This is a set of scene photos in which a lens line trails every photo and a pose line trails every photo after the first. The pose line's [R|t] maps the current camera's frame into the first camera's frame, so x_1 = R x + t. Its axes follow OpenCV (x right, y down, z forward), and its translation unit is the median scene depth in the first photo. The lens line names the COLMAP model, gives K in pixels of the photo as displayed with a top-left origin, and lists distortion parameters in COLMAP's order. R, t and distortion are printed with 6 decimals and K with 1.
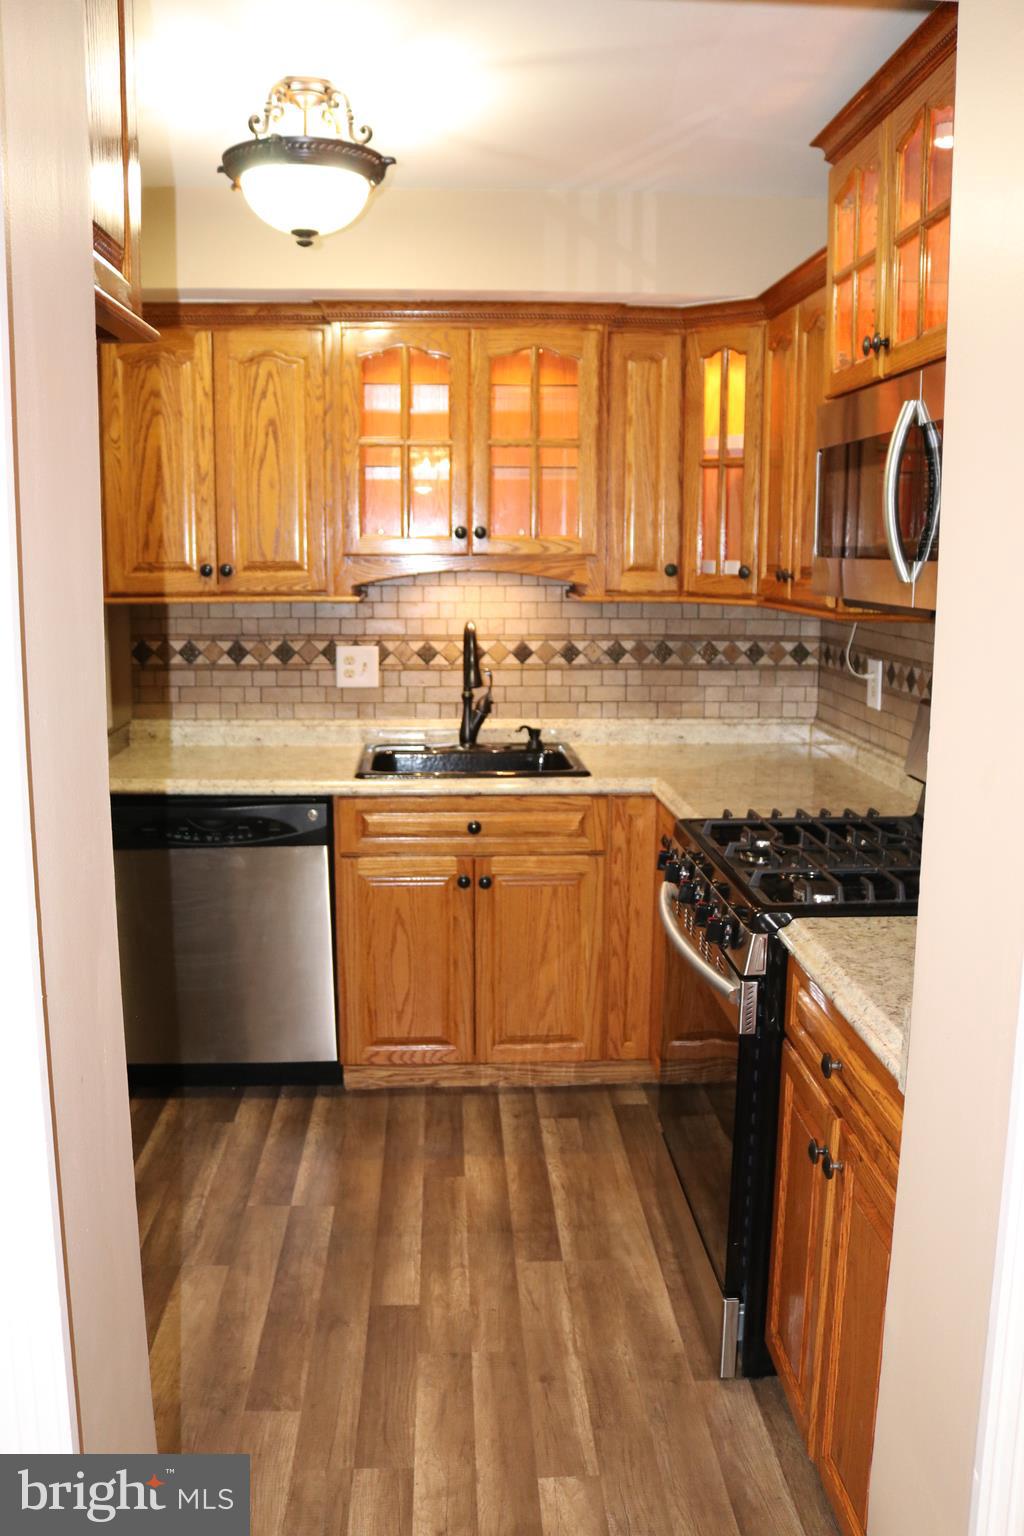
lens RADIAL K [[1290.8, 0, 506.9], [0, 1290.8, 776.5], [0, 0, 1]] dist [-0.150568, 0.112764]
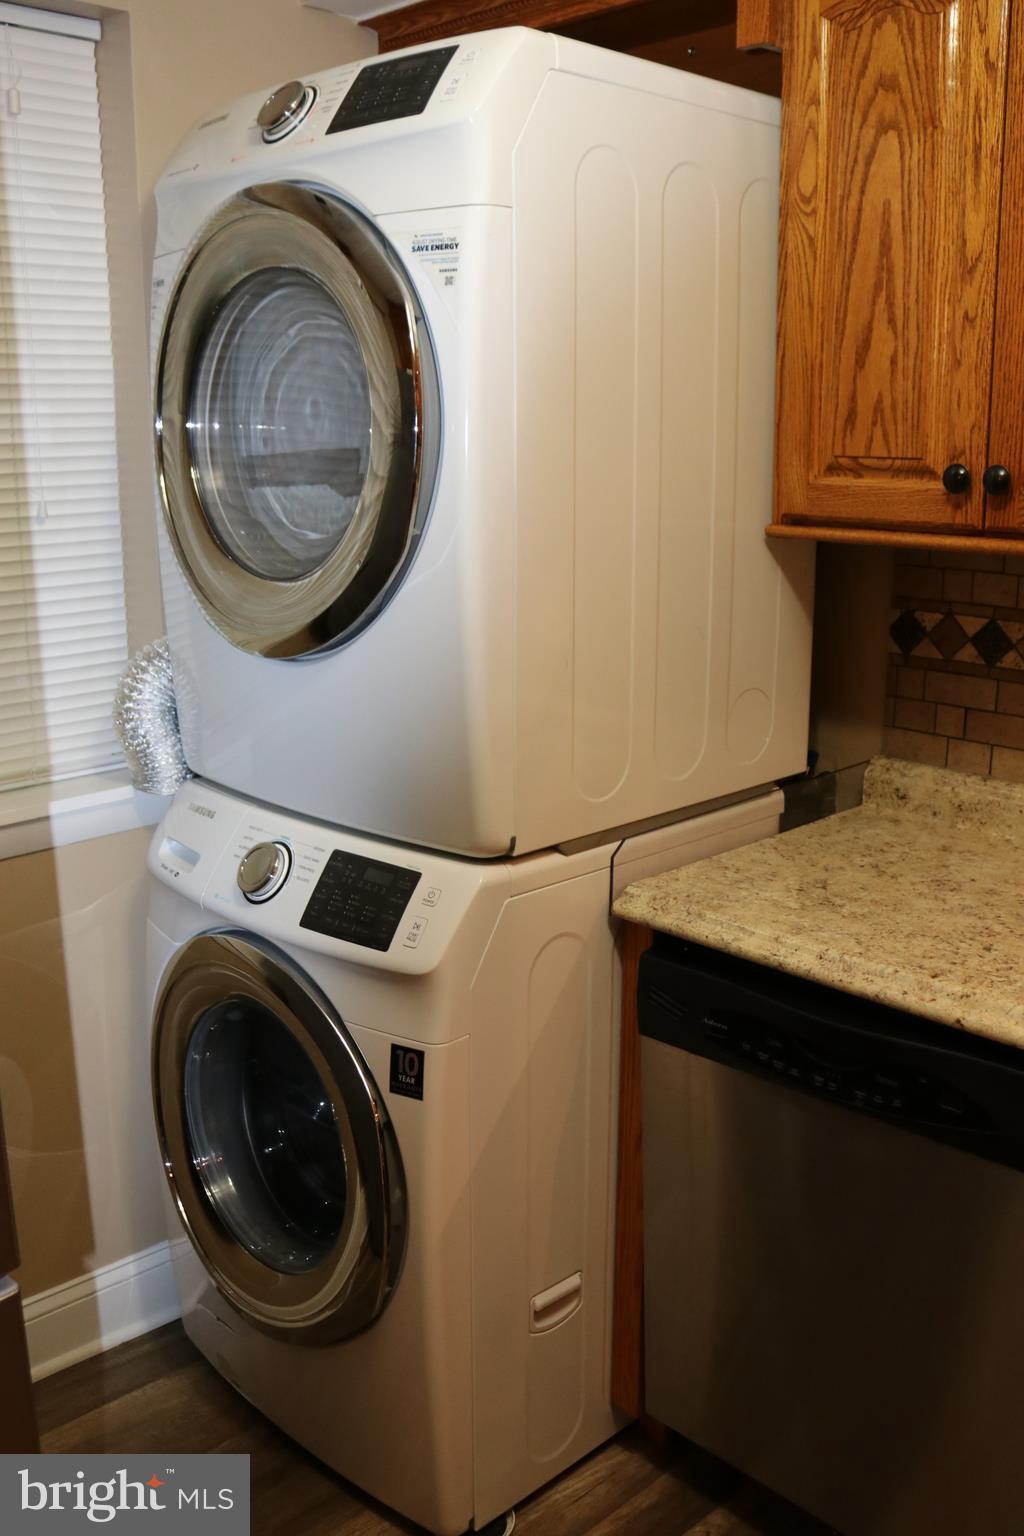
lens RADIAL K [[1469.7, 0, 512.3], [0, 1469.7, 763.1], [0, 0, 1]] dist [-0.062373, 0.000000]
pose [[0.652842, 0.168112, -0.738604, 0.057286], [-0.124520, 0.985615, 0.114272, -0.103241], [0.747189, 0.017369, 0.664384, 0.551125]]
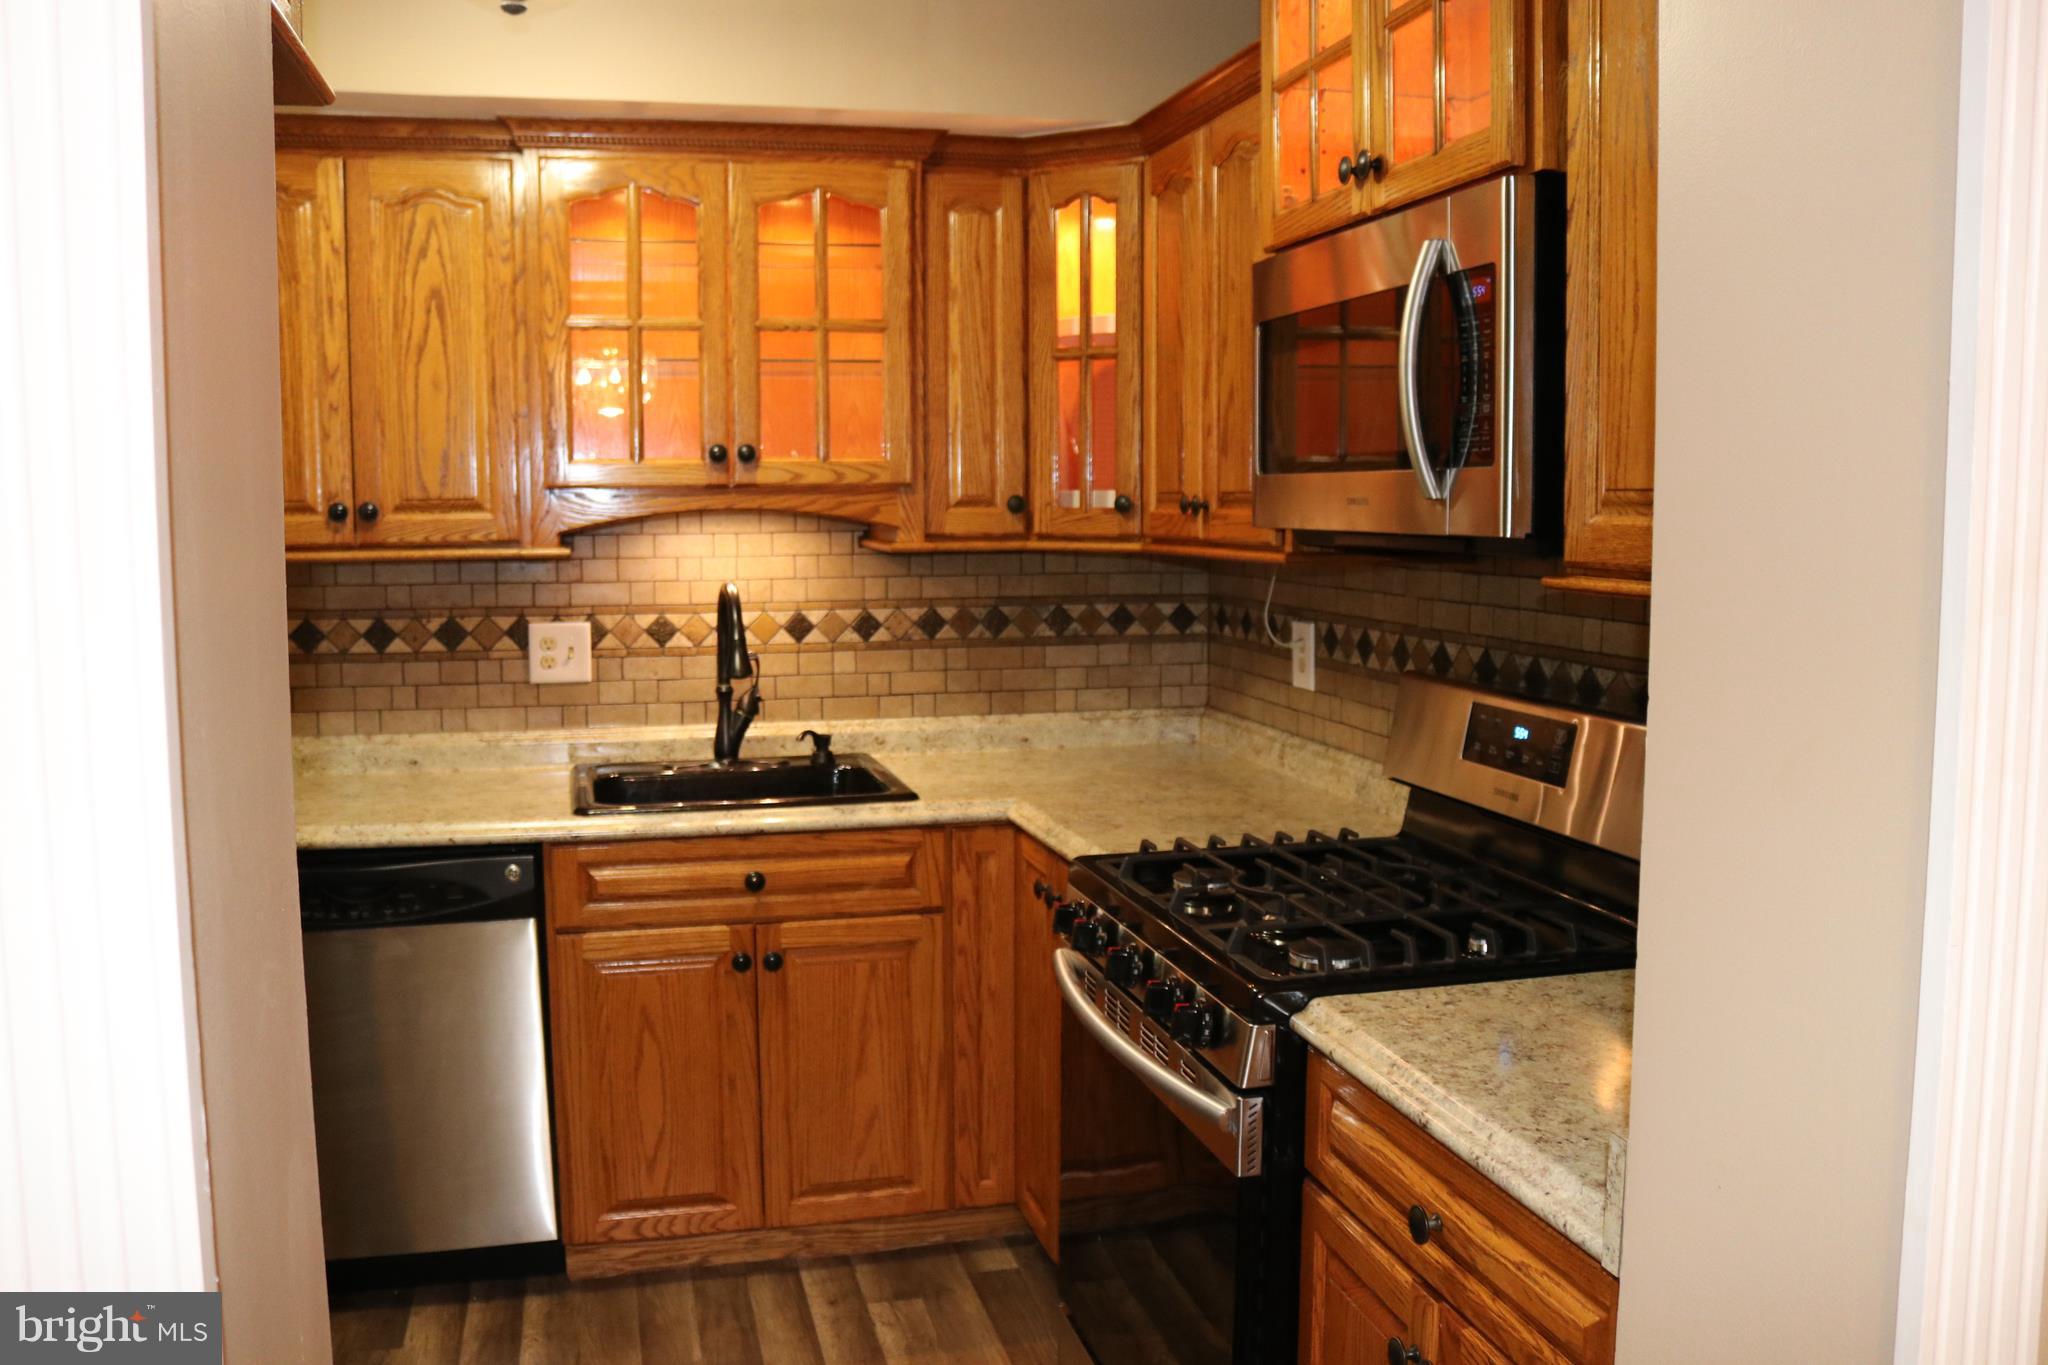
lens RADIAL K [[1721.1, 0, 1025.0], [0, 1721.1, 683.8], [0, 0, 1]] dist [-0.150568, 0.112764]
pose [[0.982881, -0.028228, 0.182068, -0.044832], [0.040319, 0.997195, -0.063055, -0.001565], [-0.179777, 0.069316, 0.981262, 0.076915]]
